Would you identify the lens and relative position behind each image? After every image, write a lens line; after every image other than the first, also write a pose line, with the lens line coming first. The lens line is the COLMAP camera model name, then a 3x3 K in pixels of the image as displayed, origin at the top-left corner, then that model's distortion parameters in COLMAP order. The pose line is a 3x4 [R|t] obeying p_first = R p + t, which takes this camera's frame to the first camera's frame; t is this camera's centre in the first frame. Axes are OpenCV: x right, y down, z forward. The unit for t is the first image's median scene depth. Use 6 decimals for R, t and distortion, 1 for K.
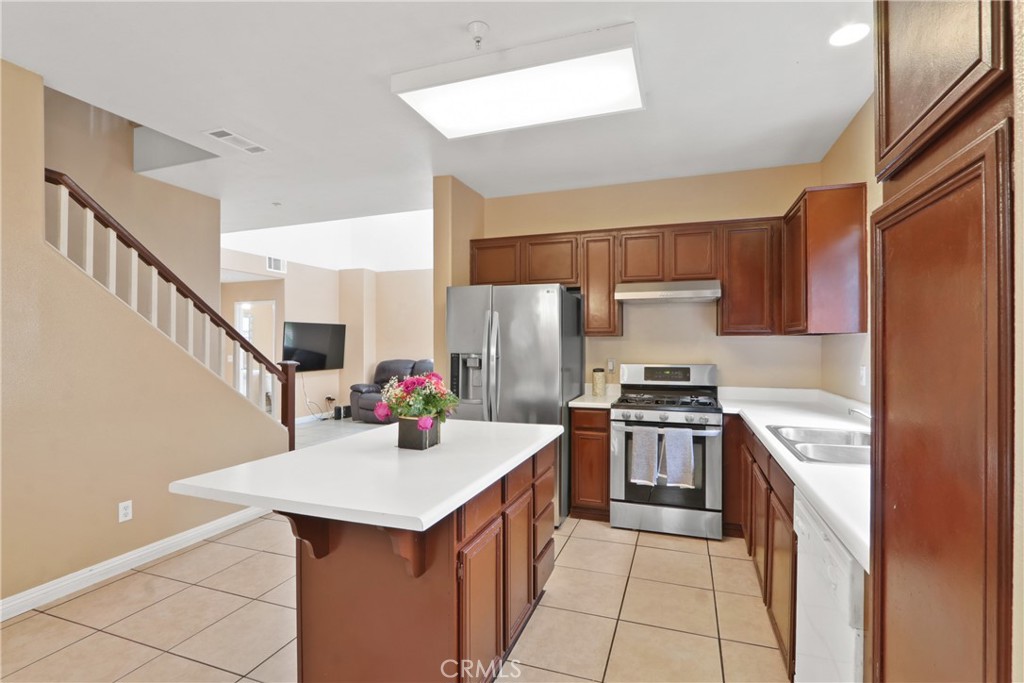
lens RADIAL K [[480.3, 0, 512.6], [0, 480.3, 346.5], [0, 0, 1]] dist [-0.011749, 0.001894]
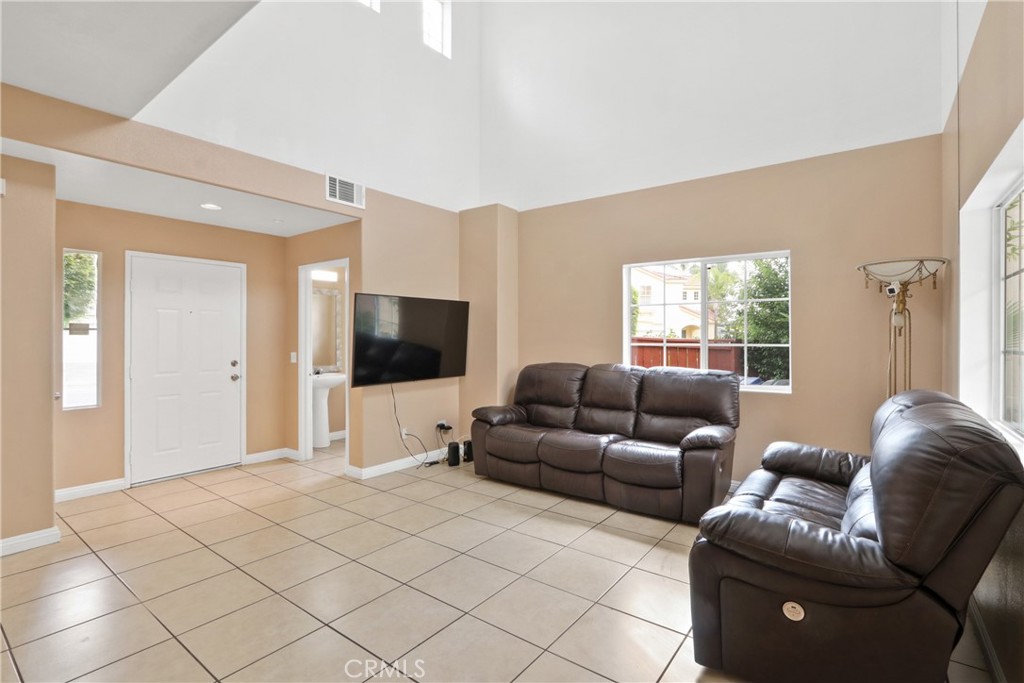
lens RADIAL K [[480.3, 0, 515.3], [0, 480.3, 337.7], [0, 0, 1]] dist [-0.011749, 0.001894]
pose [[0.955729, 0.005892, -0.294188, -0.123538], [-0.005963, 0.999982, 0.000656, -0.002205], [0.294186, 0.001127, 0.955747, 0.466555]]
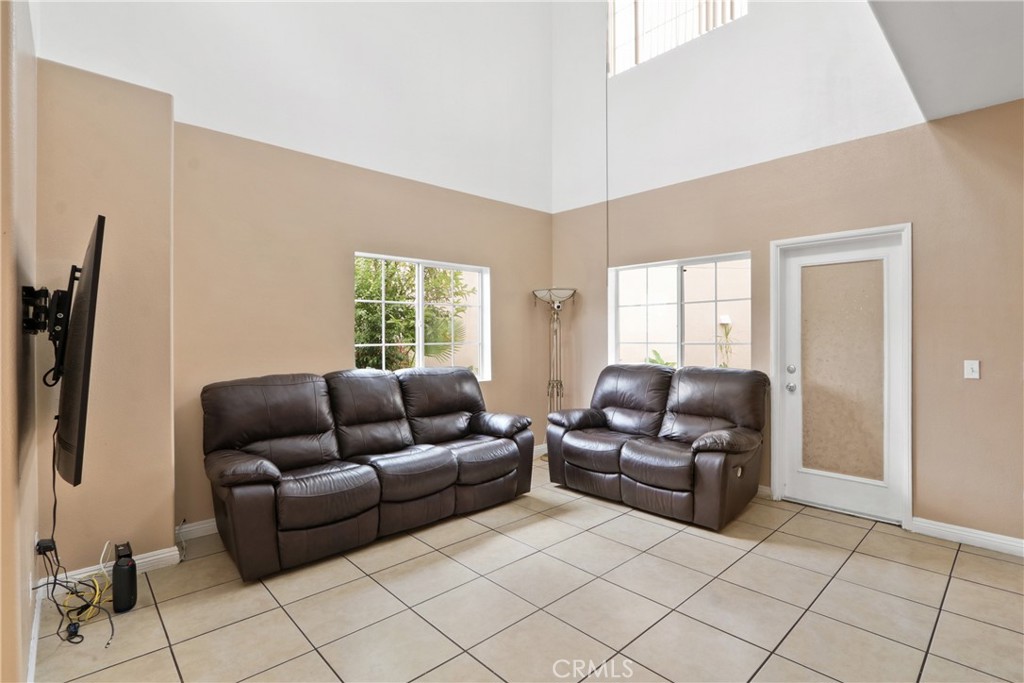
lens RADIAL K [[480.3, 0, 517.5], [0, 480.3, 340.3], [0, 0, 1]] dist [-0.011749, 0.001894]
pose [[0.452807, -0.005744, 0.891590, -0.512231], [-0.002055, 0.999970, 0.007487, -0.005844], [-0.891606, -0.005222, 0.452782, 0.671910]]
